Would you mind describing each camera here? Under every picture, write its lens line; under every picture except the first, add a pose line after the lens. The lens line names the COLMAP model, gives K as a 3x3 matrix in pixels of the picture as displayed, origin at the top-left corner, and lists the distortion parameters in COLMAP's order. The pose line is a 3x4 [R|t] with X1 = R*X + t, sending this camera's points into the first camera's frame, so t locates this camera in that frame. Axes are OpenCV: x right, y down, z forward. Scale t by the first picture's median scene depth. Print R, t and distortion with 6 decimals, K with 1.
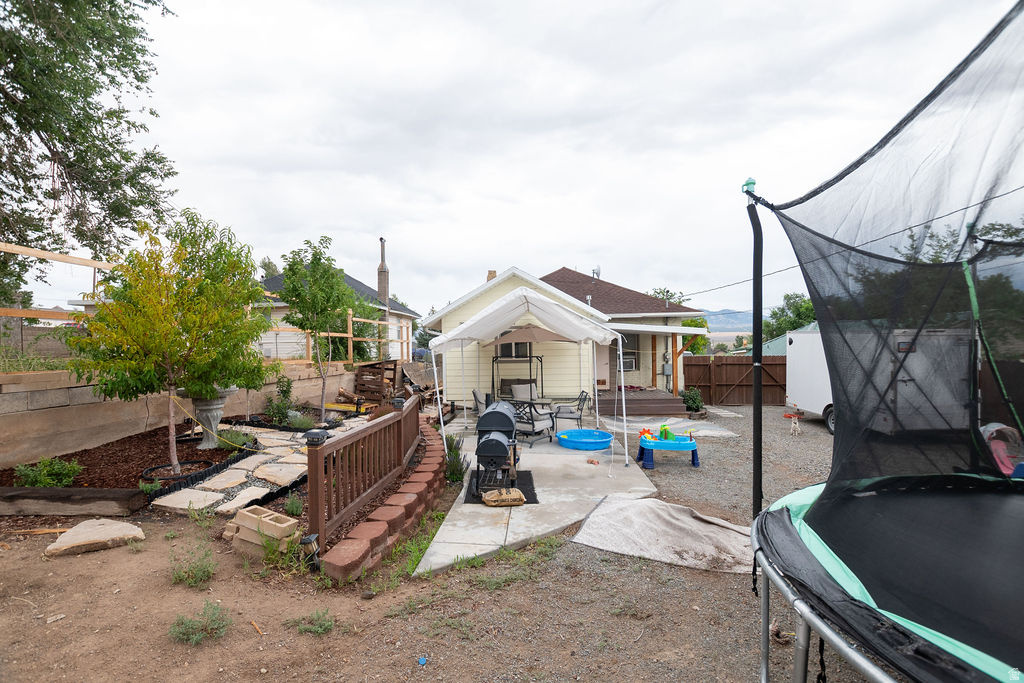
lens RADIAL K [[446.9, 0, 512.0], [0, 446.9, 341.5], [0, 0, 1]] dist [-0.026363, 0.000486]
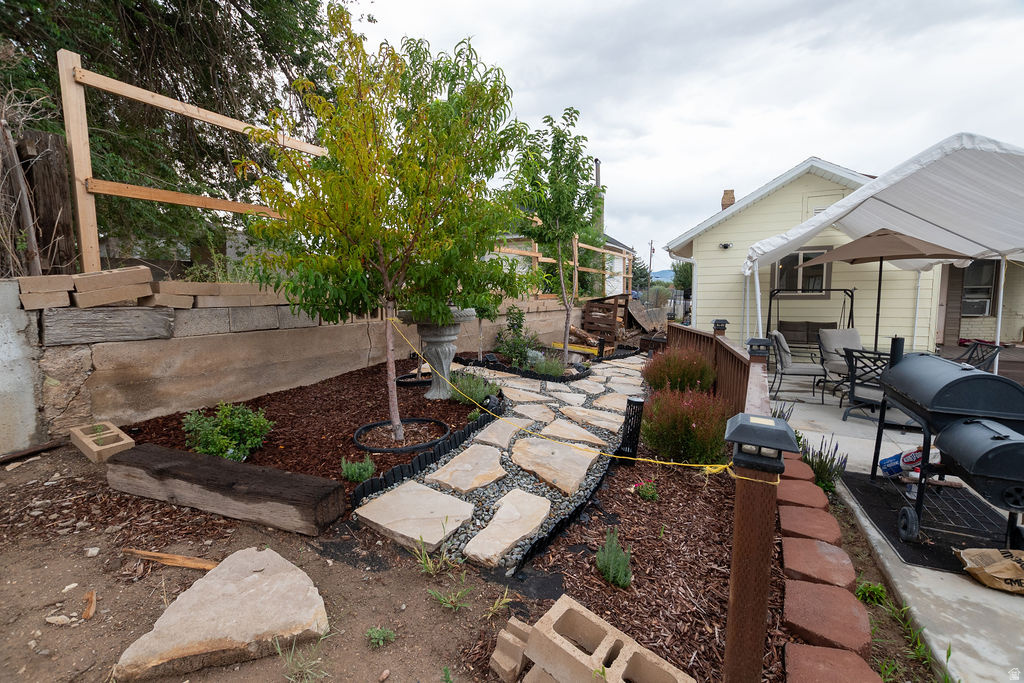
lens RADIAL K [[446.9, 0, 512.0], [0, 446.9, 341.5], [0, 0, 1]] dist [-0.026363, 0.000486]
pose [[0.913210, 0.047325, -0.404732, -0.328354], [0.002253, 0.992632, 0.121151, 0.075335], [0.407483, -0.111548, 0.906374, 0.453802]]
